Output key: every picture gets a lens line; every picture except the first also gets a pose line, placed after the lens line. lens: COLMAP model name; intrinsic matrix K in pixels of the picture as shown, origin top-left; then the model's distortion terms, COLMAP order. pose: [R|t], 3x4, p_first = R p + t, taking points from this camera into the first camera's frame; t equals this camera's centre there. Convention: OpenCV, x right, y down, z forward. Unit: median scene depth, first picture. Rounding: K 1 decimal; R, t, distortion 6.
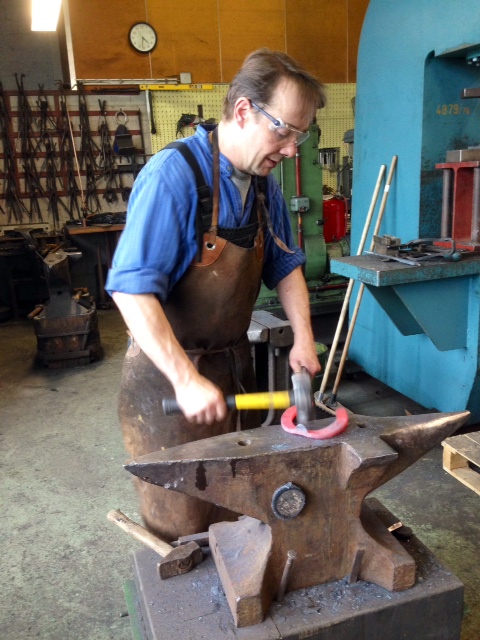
lens RADIAL K [[584.0, 0, 244.9], [0, 584.0, 318.3], [0, 0, 1]] dist [0.150108, -0.268072]
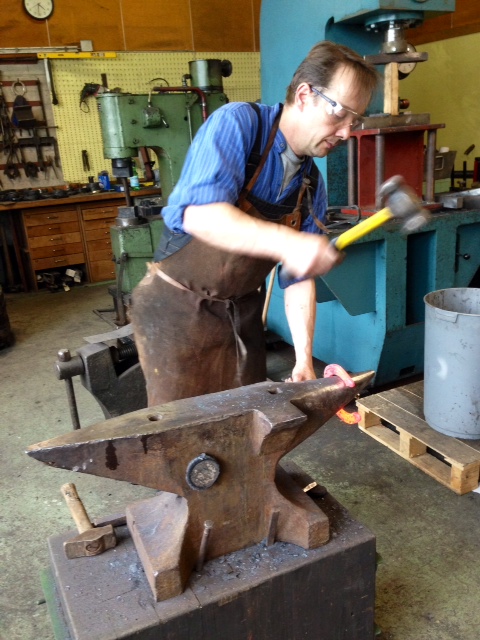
lens RADIAL K [[584.0, 0, 244.9], [0, 584.0, 318.3], [0, 0, 1]] dist [0.150108, -0.268072]
pose [[0.990374, -0.055126, 0.126964, 0.013399], [0.049748, 0.997741, 0.045153, 0.003516], [-0.129166, -0.038402, 0.990879, 0.005458]]
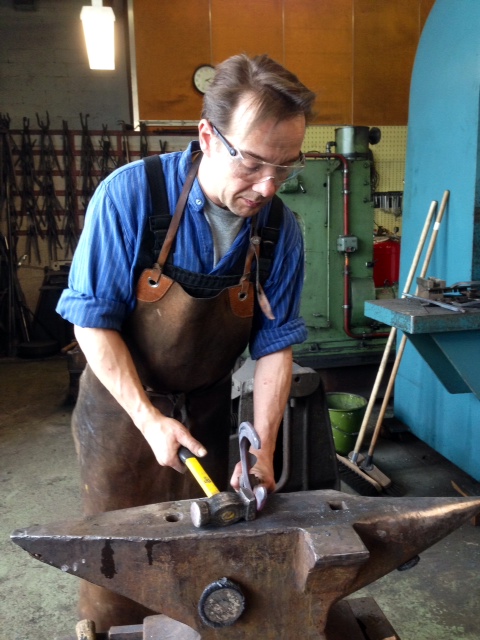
lens RADIAL K [[586.1, 0, 244.9], [0, 586.1, 319.1], [0, 0, 1]] dist [0.140466, -0.248549]
pose [[0.990982, 0.044834, -0.126275, 0.076537], [-0.054407, 0.995816, -0.073417, 0.001387], [0.122456, 0.079625, 0.989275, 0.093271]]
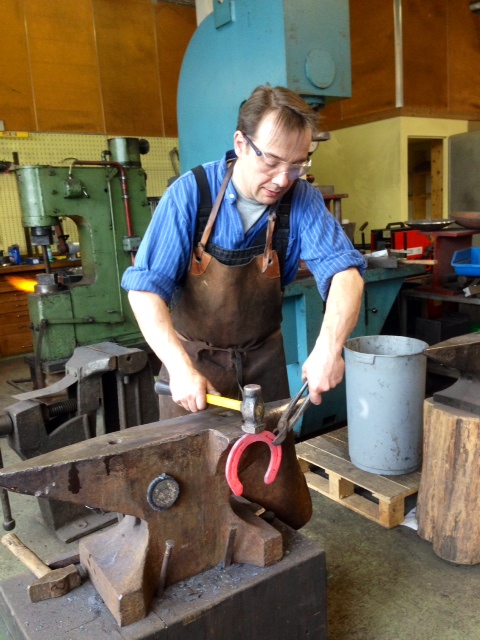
lens RADIAL K [[586.1, 0, 244.9], [0, 586.1, 319.1], [0, 0, 1]] dist [0.140466, -0.248549]
pose [[0.955946, -0.061195, 0.287095, -0.028850], [0.086990, 0.993154, -0.077960, 0.043101], [-0.280359, 0.099500, 0.954724, -0.024404]]
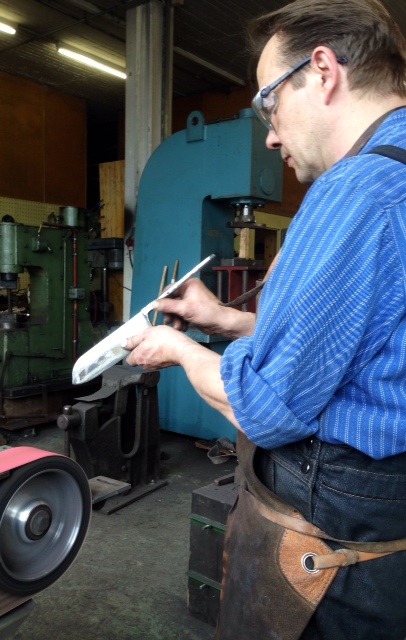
lens RADIAL K [[588.0, 0, 167.9], [0, 588.0, 319.0], [0, 0, 1]] dist [0.067850, -0.018709]
pose [[0.853987, 0.030237, 0.519415, -0.509180], [0.068163, 0.983204, -0.169306, 0.105120], [-0.515810, 0.179990, 0.837582, -0.146981]]
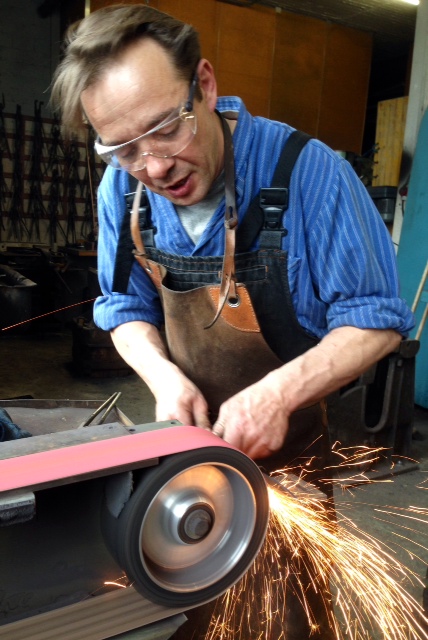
lens RADIAL K [[586.1, 0, 190.4], [0, 586.1, 318.0], [0, 0, 1]] dist [0.152698, -0.285647]
pose [[0.985850, 0.083928, 0.145103, -0.452396], [-0.071012, 0.993222, -0.092021, 0.090834], [-0.151843, 0.080415, 0.985128, -0.090412]]
